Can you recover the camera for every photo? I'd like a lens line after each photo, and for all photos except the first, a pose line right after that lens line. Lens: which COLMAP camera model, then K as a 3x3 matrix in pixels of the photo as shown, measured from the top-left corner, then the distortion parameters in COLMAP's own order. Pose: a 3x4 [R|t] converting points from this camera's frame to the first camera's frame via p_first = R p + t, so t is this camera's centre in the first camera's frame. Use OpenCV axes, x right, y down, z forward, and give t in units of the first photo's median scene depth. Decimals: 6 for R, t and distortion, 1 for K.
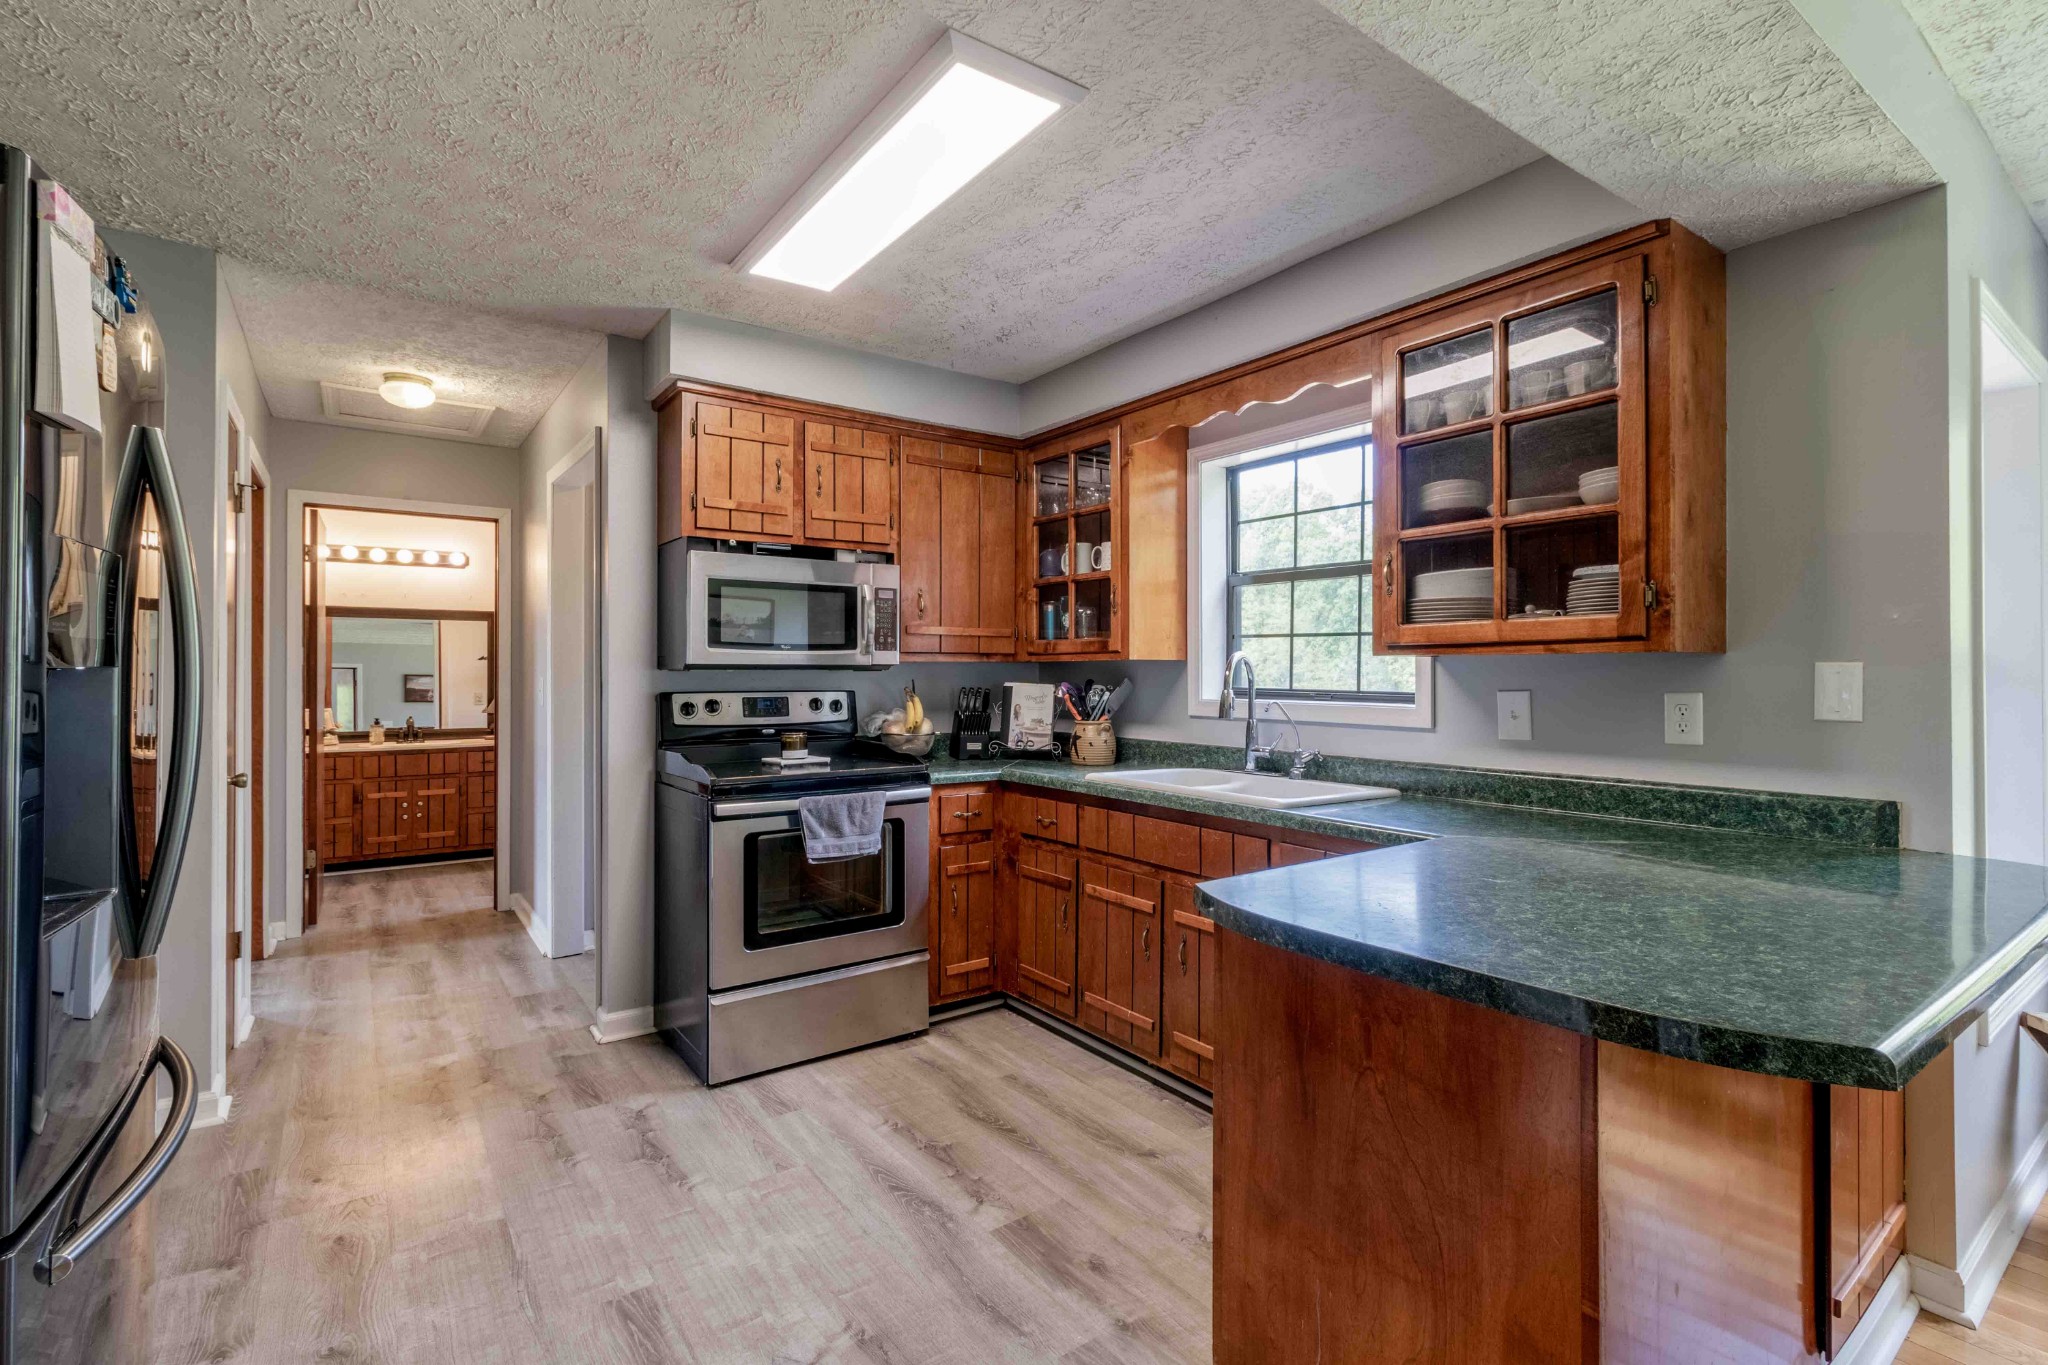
lens RADIAL K [[958.1, 0, 1053.1], [0, 958.1, 665.4], [0, 0, 1]] dist [0.012675, 0.000541]
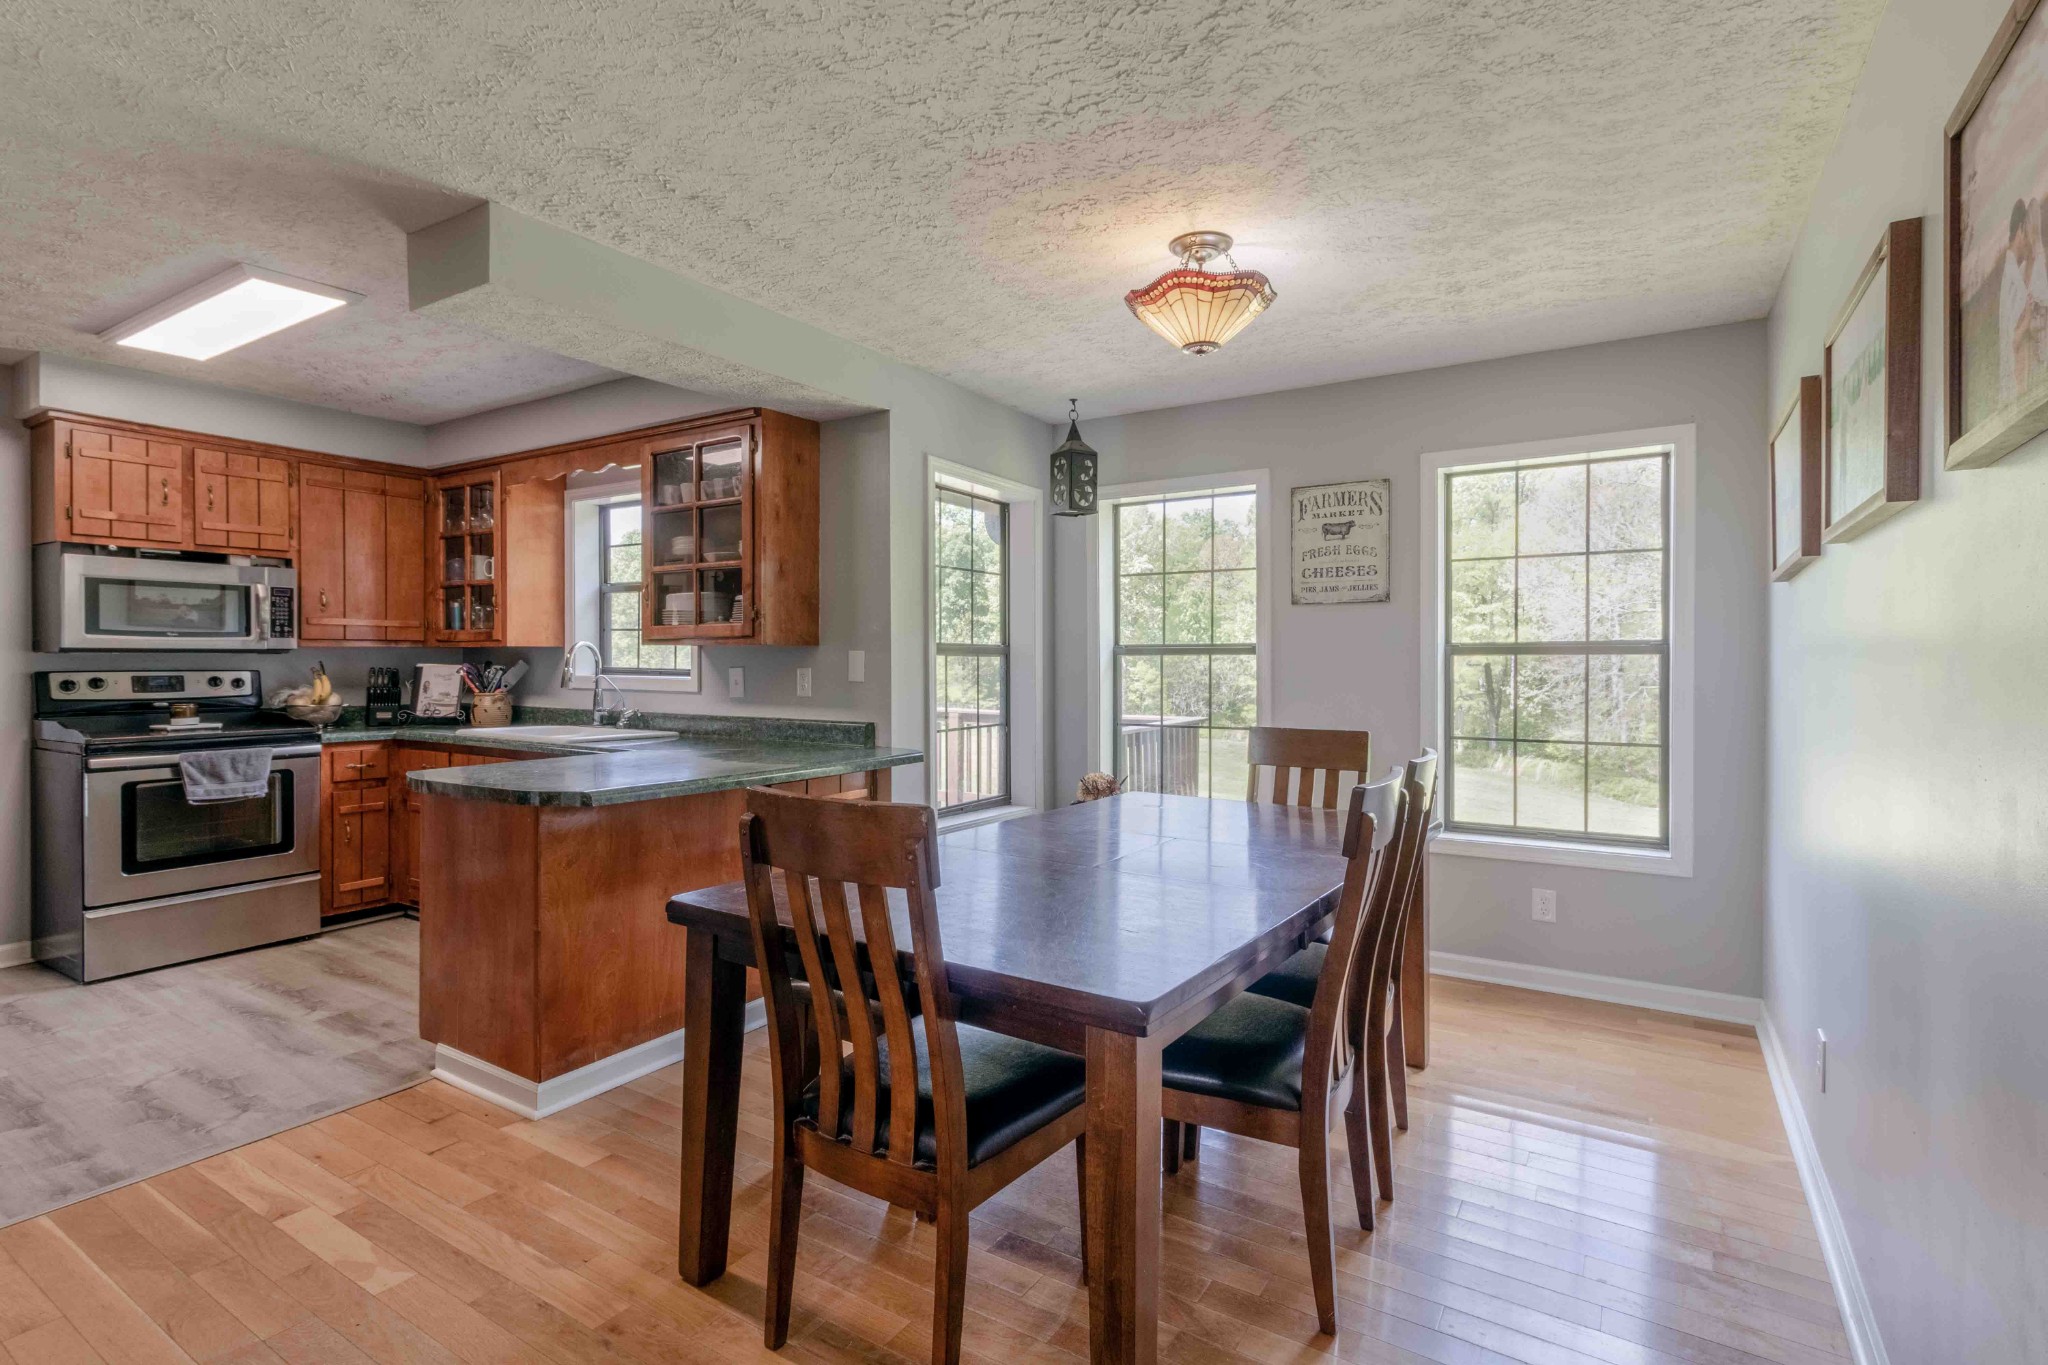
lens RADIAL K [[958.1, 0, 1053.1], [0, 958.1, 665.4], [0, 0, 1]] dist [0.012675, 0.000541]
pose [[0.925960, -0.000930, 0.377620, 0.288605], [-0.004864, 0.999885, 0.014390, -0.002367], [-0.377589, -0.015161, 0.925849, -0.558030]]
